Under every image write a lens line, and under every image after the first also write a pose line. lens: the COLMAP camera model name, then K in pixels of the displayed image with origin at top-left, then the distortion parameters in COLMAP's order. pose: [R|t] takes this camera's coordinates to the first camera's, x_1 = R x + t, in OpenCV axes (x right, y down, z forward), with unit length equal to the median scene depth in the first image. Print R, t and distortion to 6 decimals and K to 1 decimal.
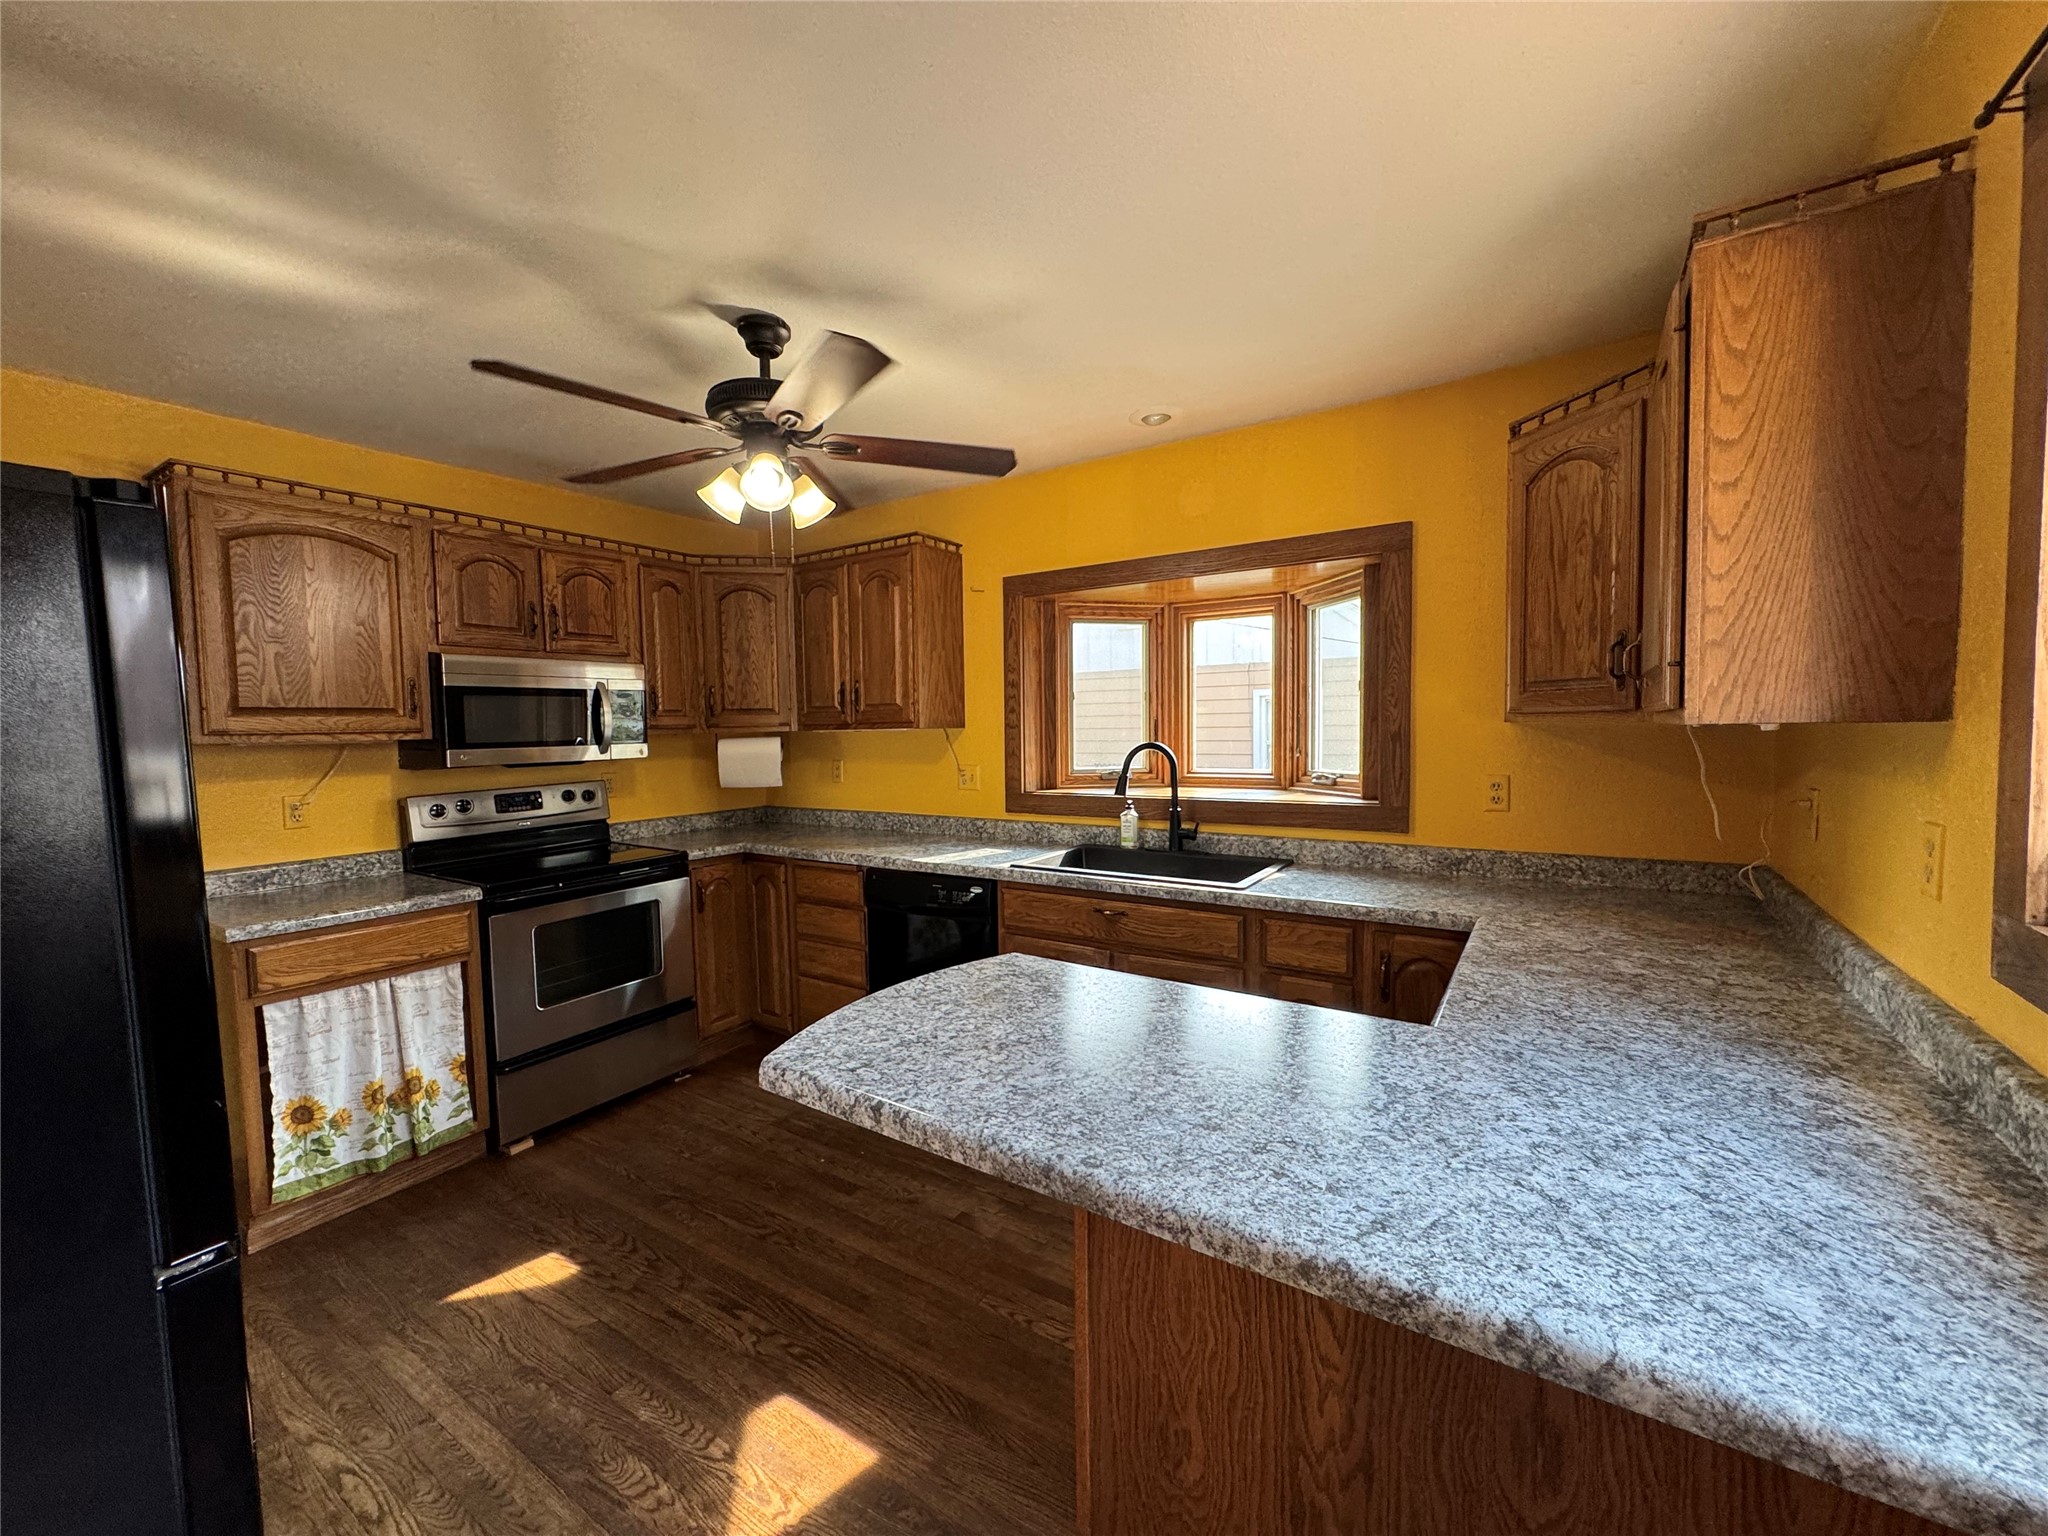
lens RADIAL K [[821.2, 0, 1018.5], [0, 821.2, 768.0], [0, 0, 1]] dist [-0.012881, 0.000120]
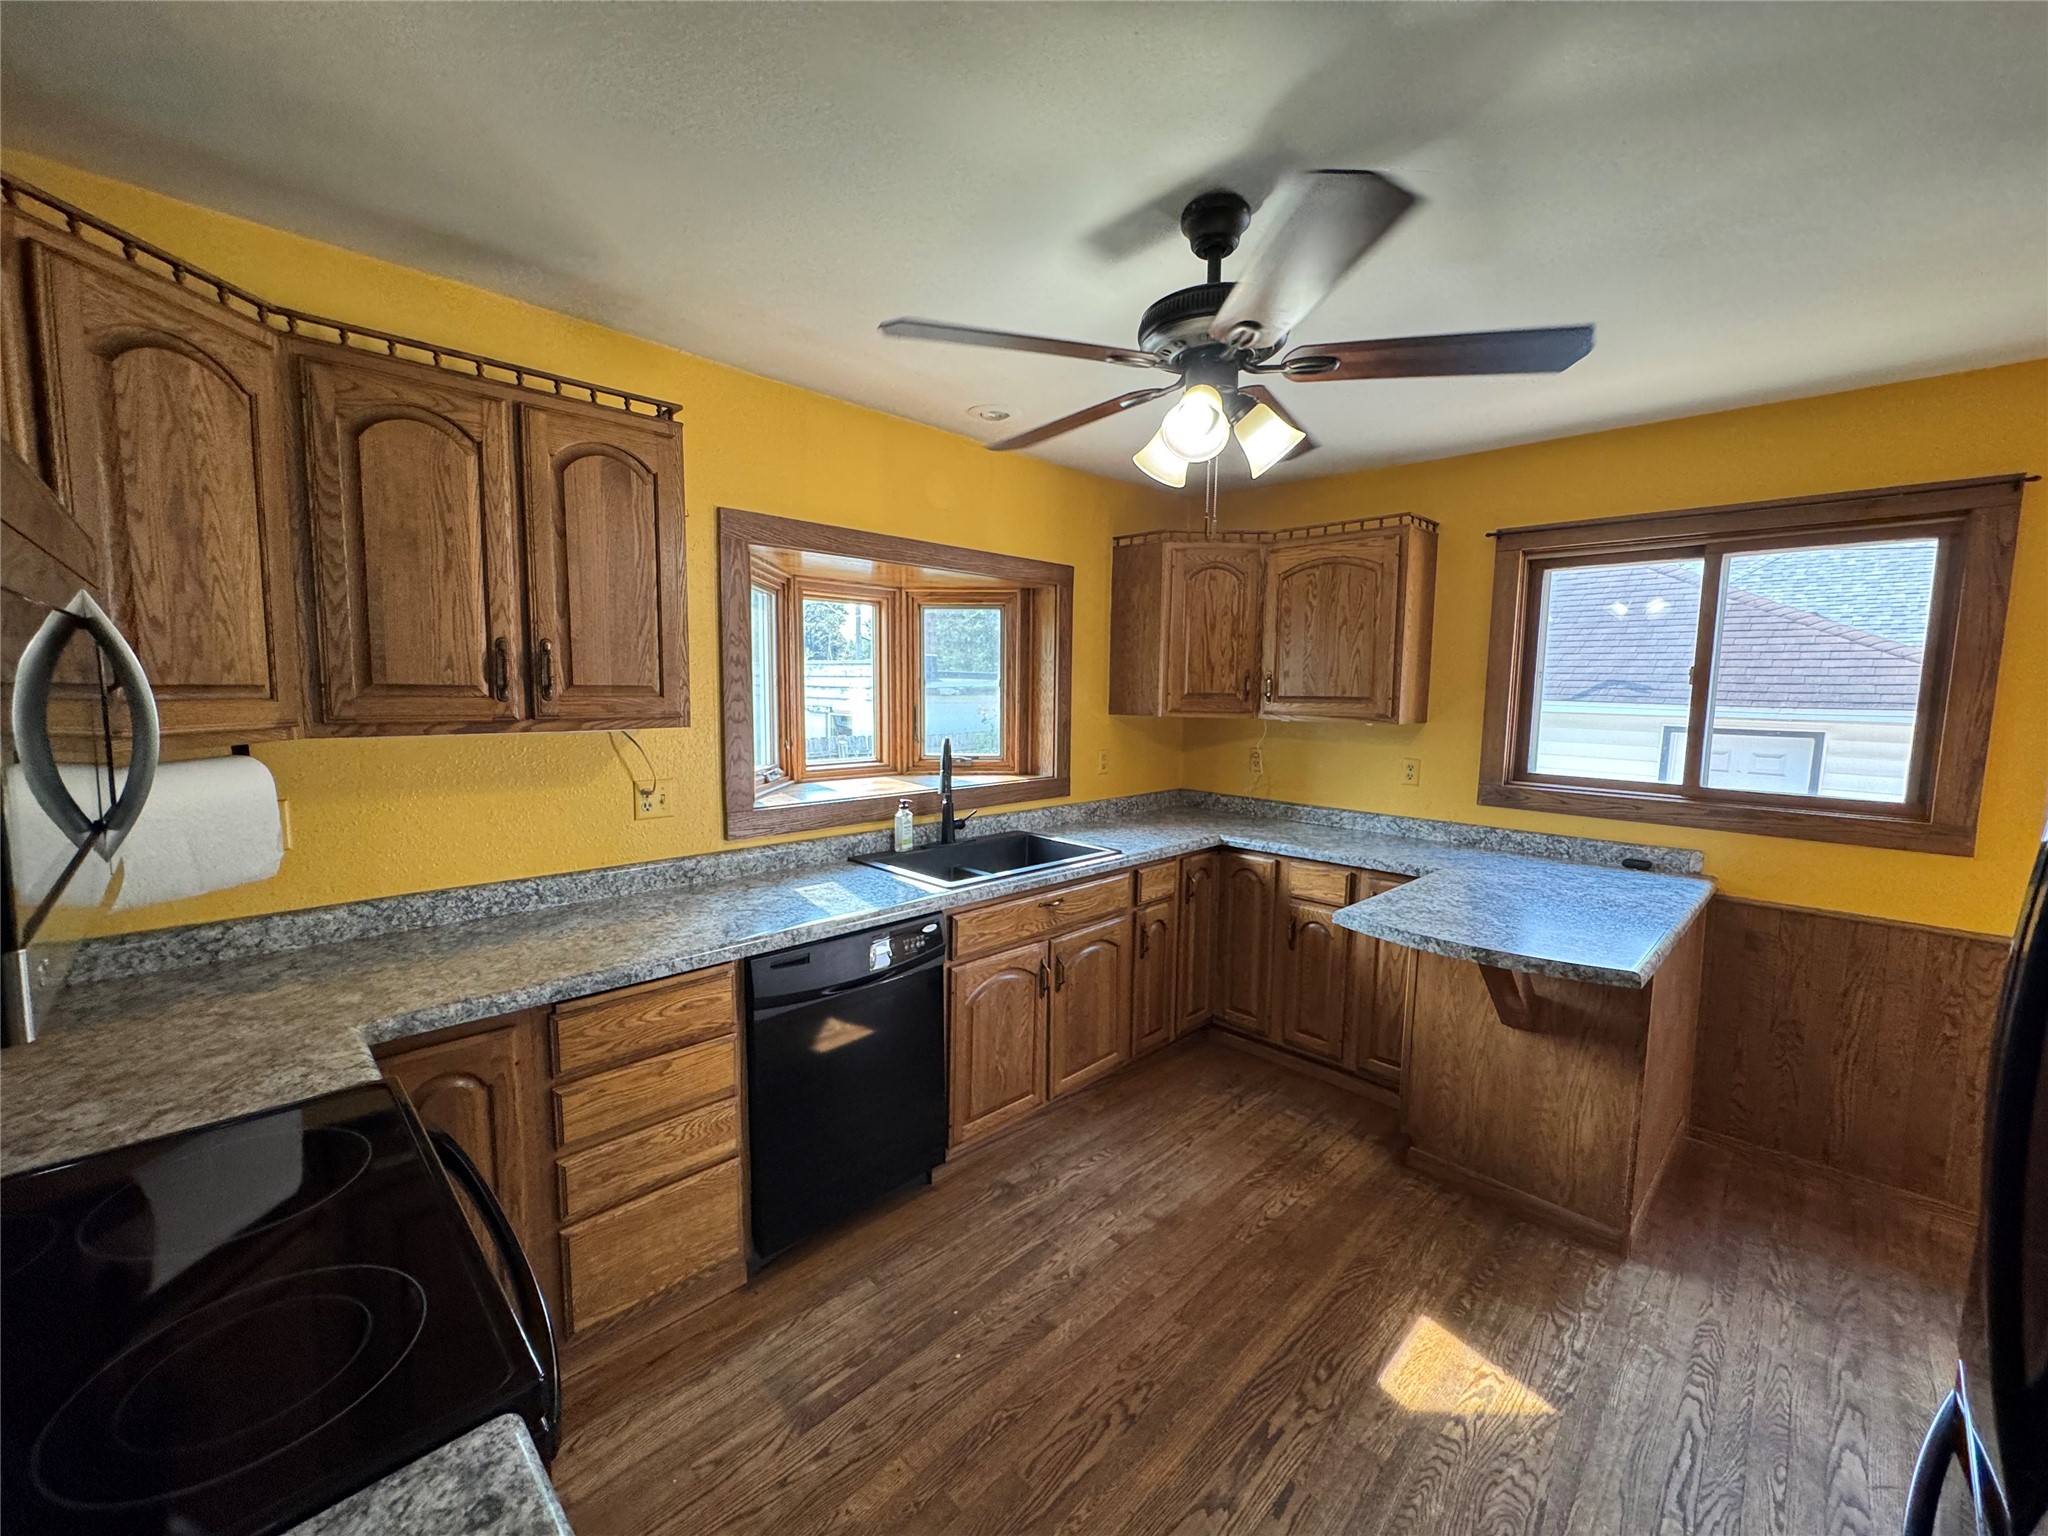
lens RADIAL K [[821.2, 0, 1019.6], [0, 821.2, 770.2], [0, 0, 1]] dist [-0.012881, 0.000120]
pose [[0.199579, -0.080721, 0.976551, -0.892109], [0.033867, 0.996574, 0.075454, -0.071042], [-0.979296, 0.018014, 0.201629, 0.819945]]
